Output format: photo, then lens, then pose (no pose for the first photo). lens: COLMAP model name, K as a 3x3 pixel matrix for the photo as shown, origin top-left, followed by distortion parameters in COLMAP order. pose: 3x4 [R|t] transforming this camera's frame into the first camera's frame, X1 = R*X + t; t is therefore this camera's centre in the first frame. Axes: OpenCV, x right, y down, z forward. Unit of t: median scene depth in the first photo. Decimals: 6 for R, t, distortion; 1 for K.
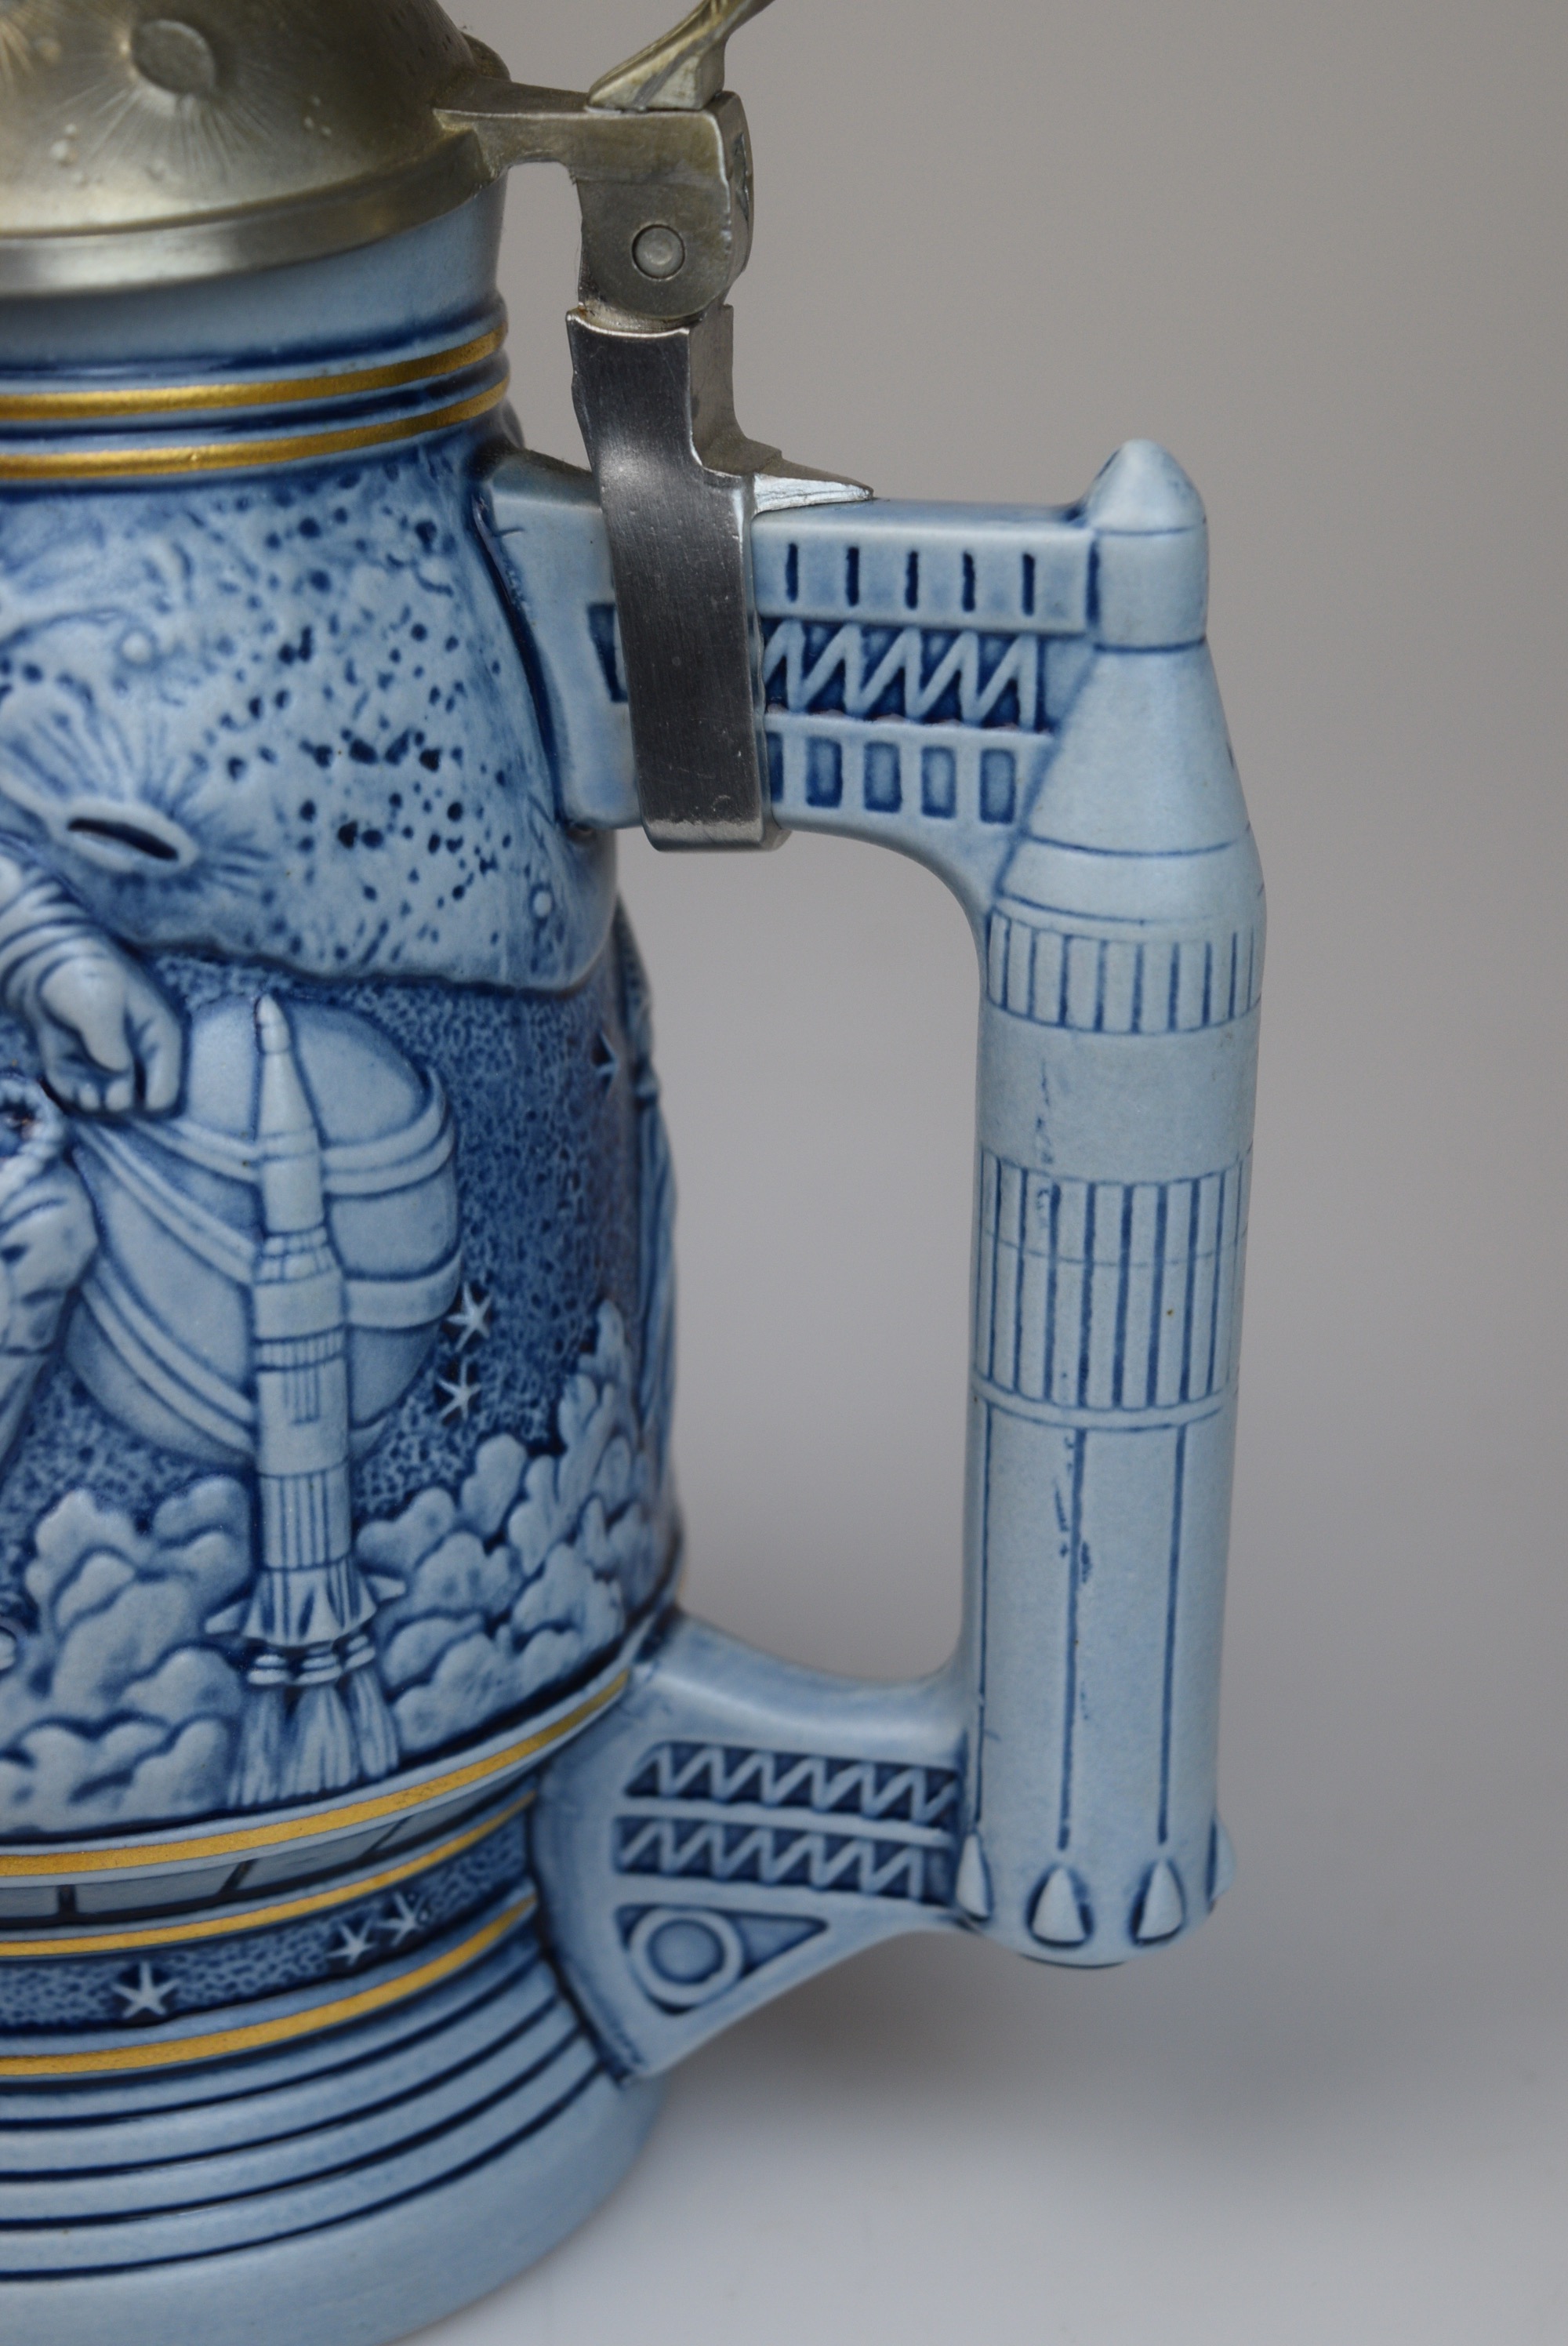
lens RADIAL K [[4299.3, 0, 769.3], [0, 4299.3, 1189.9], [0, 0, 1]] dist [0.029490, 0.000000]
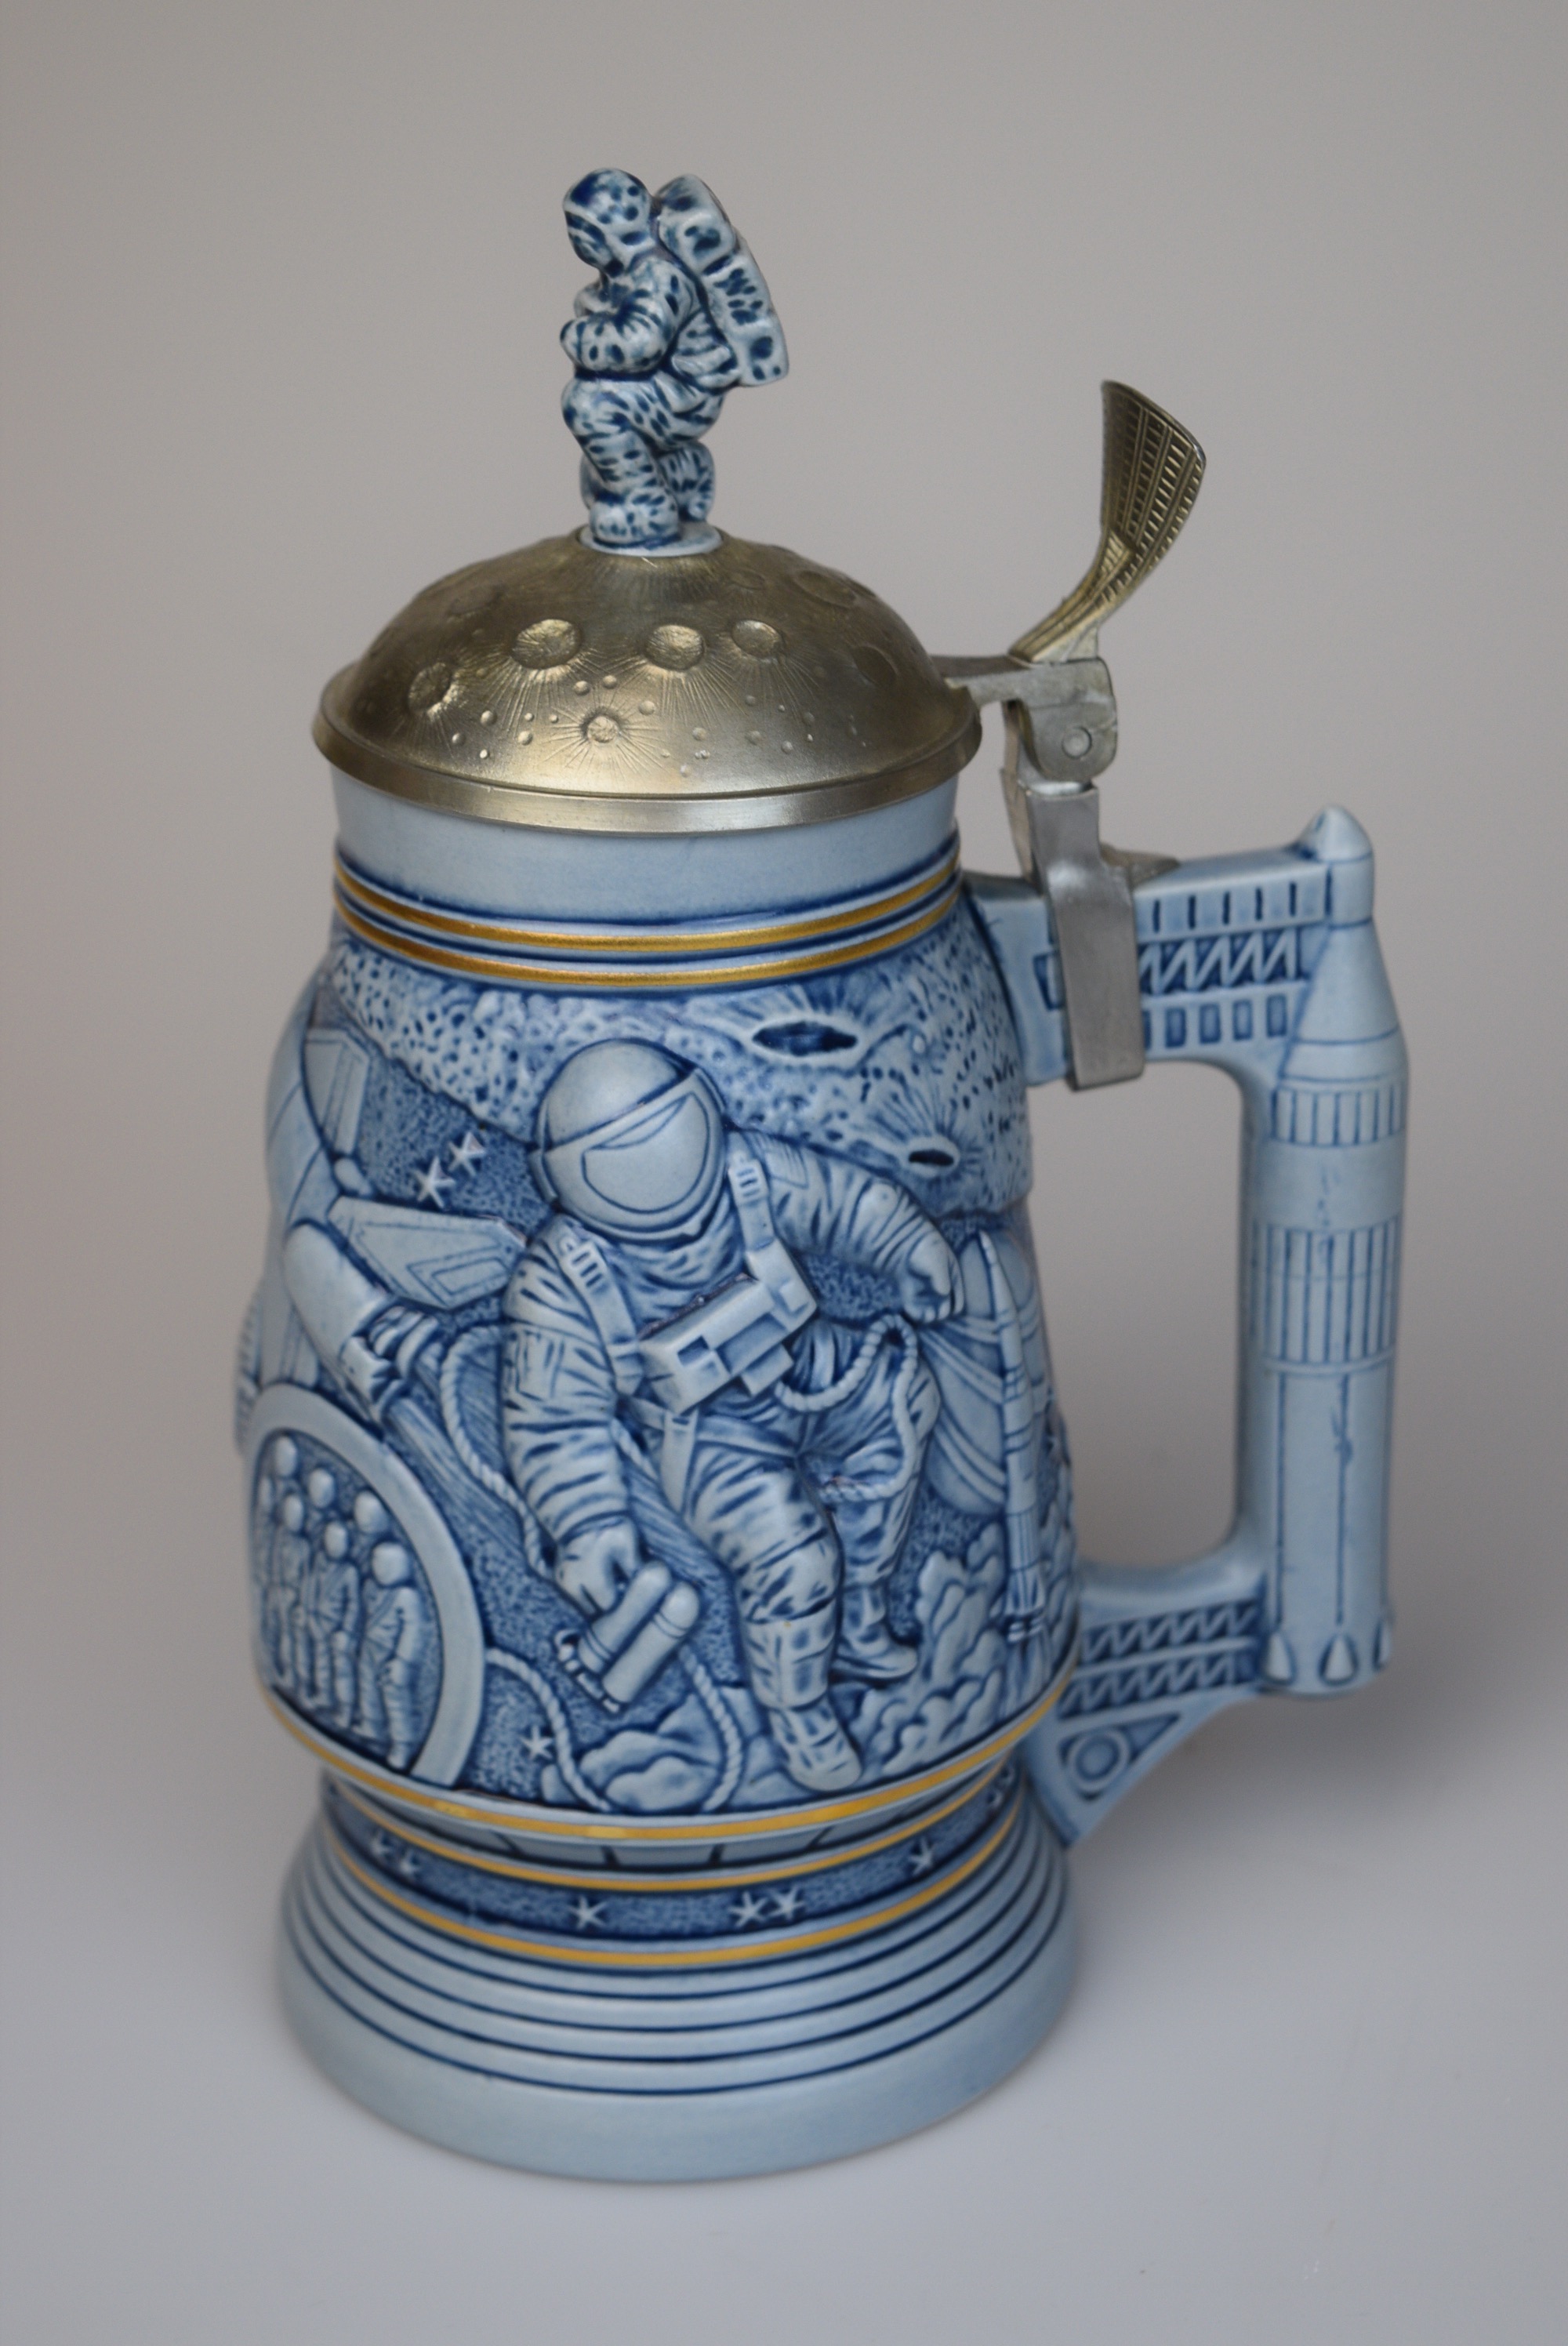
lens RADIAL K [[4299.3, 0, 795.2], [0, 4299.3, 1169.5], [0, 0, 1]] dist [0.029490, 0.000000]
pose [[0.873758, -0.216321, 0.435605, -0.877321], [0.208797, 0.975747, 0.065740, -0.188373], [-0.439262, 0.033512, 0.897734, -0.447620]]
